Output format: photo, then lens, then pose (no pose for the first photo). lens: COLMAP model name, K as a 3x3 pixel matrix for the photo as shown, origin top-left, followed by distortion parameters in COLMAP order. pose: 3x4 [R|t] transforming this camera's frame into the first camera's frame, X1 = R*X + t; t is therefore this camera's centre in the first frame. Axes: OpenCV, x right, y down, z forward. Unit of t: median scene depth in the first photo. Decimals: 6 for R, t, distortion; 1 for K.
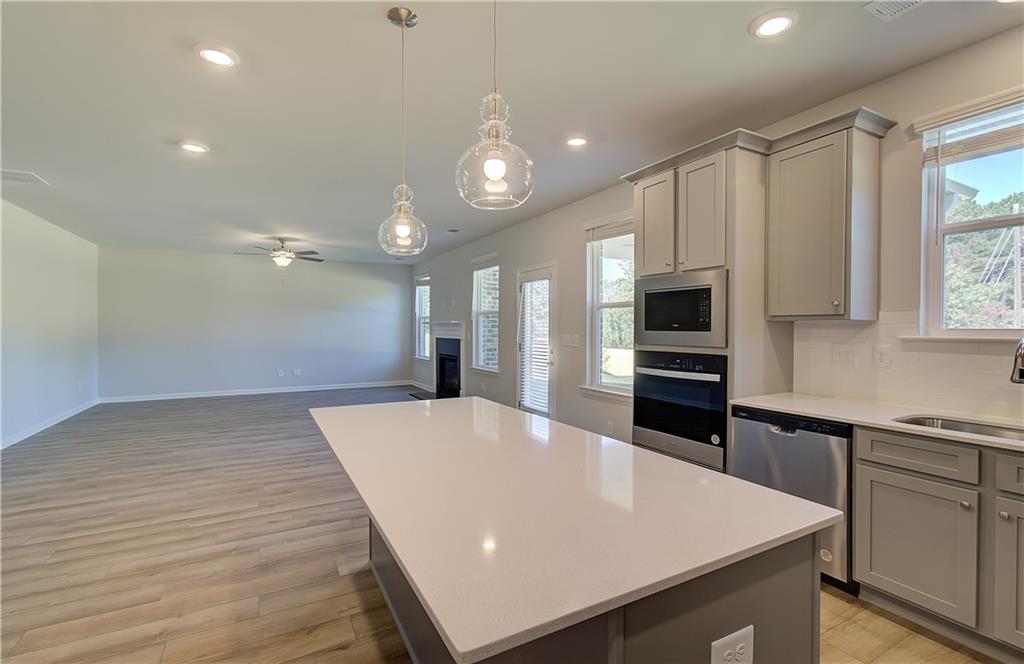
lens RADIAL K [[451.0, 0, 512.0], [0, 451.0, 332.0], [0, 0, 1]] dist [-0.000141, 0.000034]
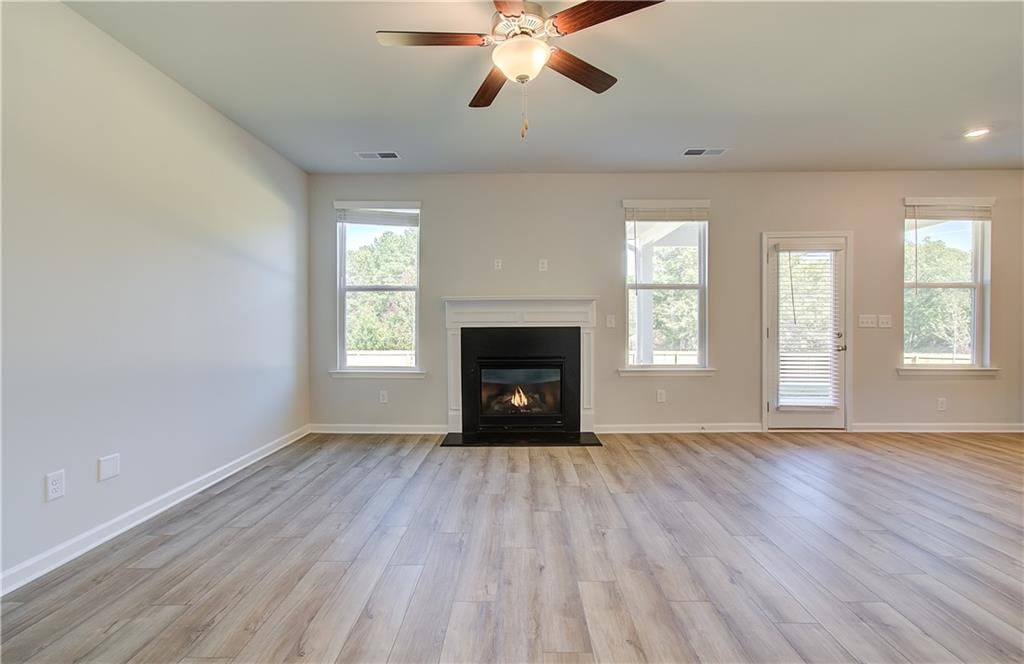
lens RADIAL K [[485.8, 0, 494.3], [0, 485.8, 335.1], [0, 0, 1]] dist [0.001232, 0.000352]
pose [[0.484081, -0.018800, 0.874821, -1.730621], [0.013787, 0.999809, 0.013858, 0.035171], [-0.874915, 0.005353, 0.484247, 1.845723]]
